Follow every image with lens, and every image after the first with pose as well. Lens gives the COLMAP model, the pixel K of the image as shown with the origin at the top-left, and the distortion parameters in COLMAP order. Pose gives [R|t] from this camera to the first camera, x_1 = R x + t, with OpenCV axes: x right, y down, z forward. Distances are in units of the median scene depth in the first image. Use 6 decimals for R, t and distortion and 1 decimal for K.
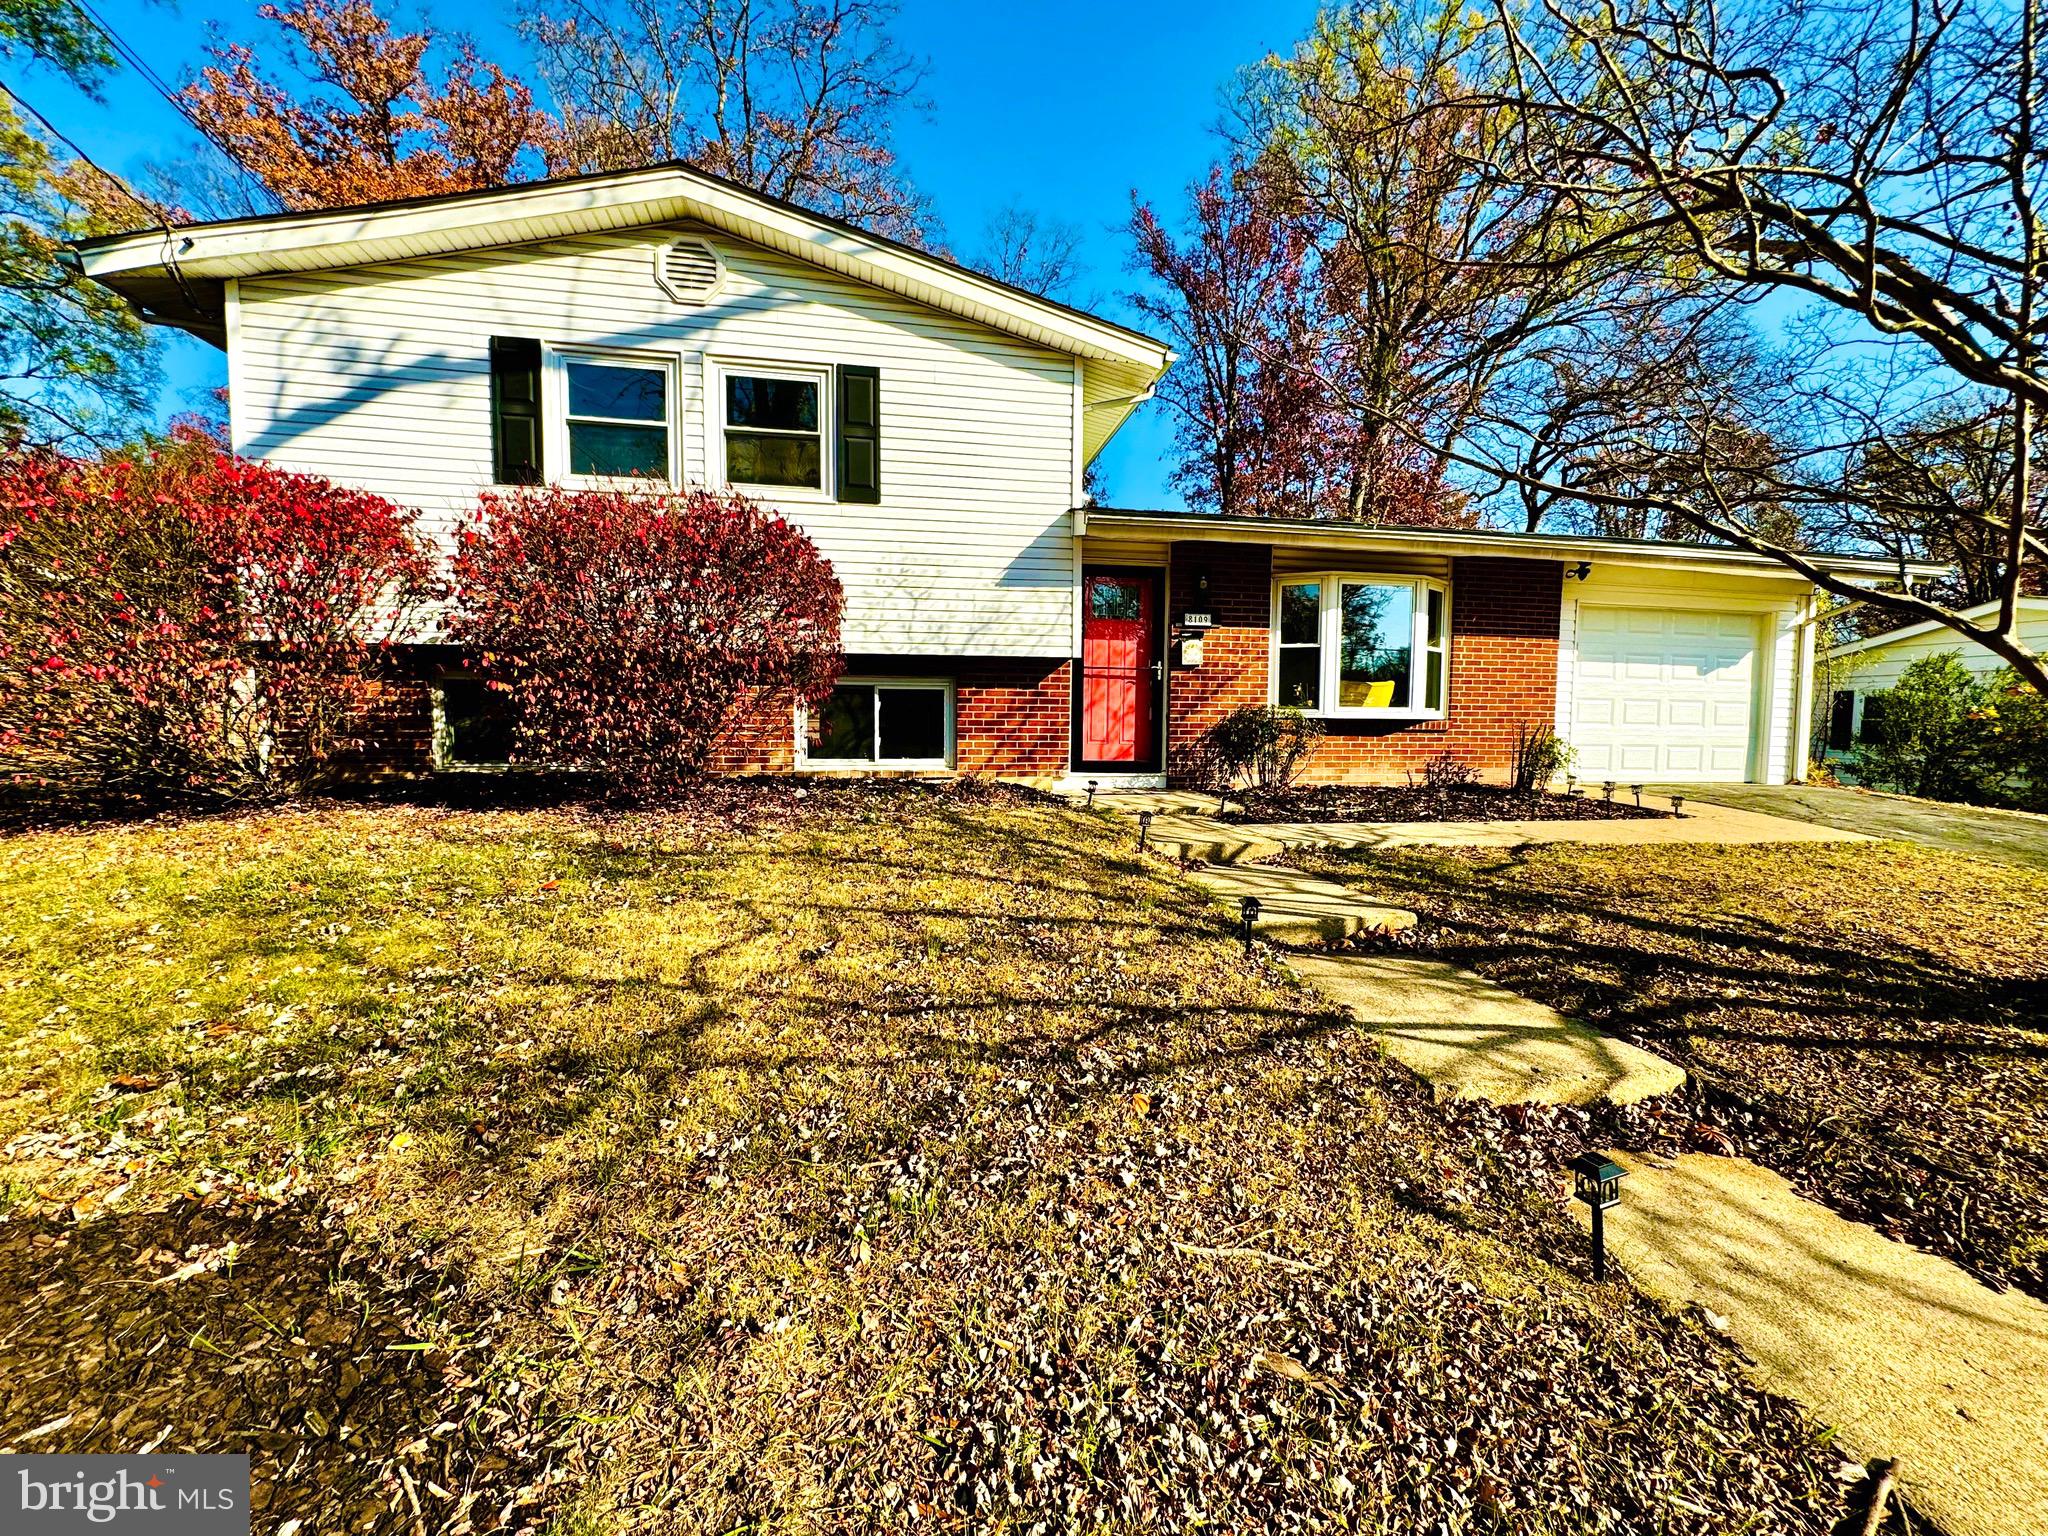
lens RADIAL K [[819.4, 0, 1024.8], [0, 819.4, 771.0], [0, 0, 1]] dist [-0.000601, 0.000041]
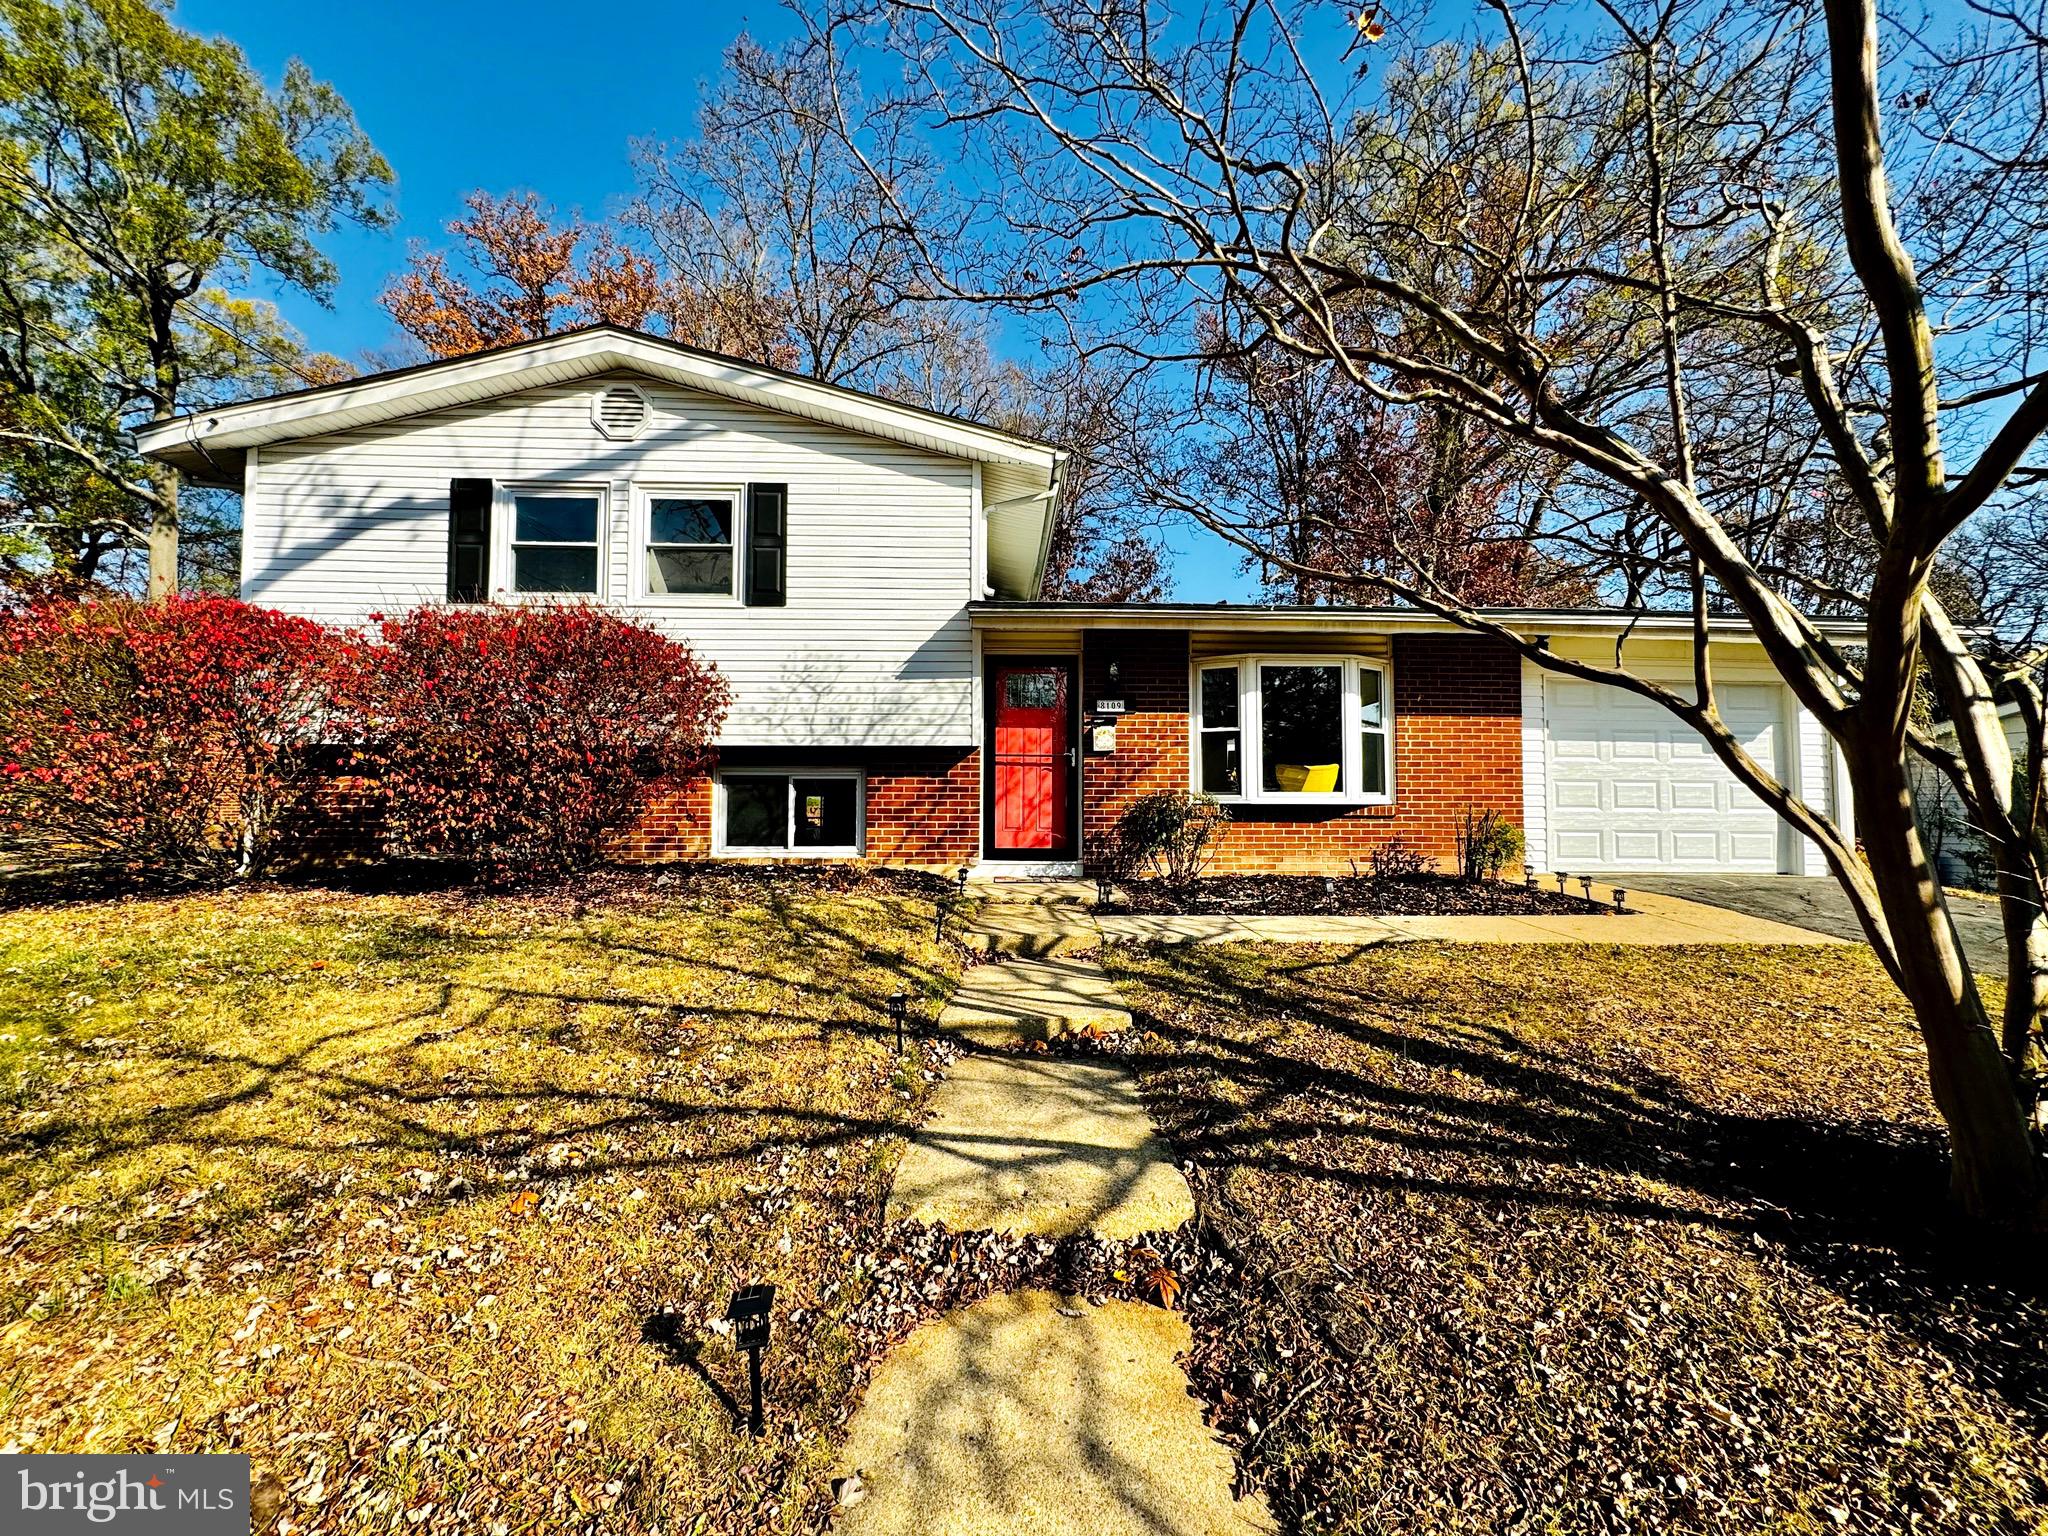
lens RADIAL K [[819.4, 0, 1025.0], [0, 819.4, 769.7], [0, 0, 1]] dist [-0.000601, 0.000041]
pose [[0.990225, -0.012374, -0.138928, 0.290560], [-0.002174, 0.994567, -0.104079, -0.004848], [0.139461, 0.103364, 0.984818, 0.017785]]
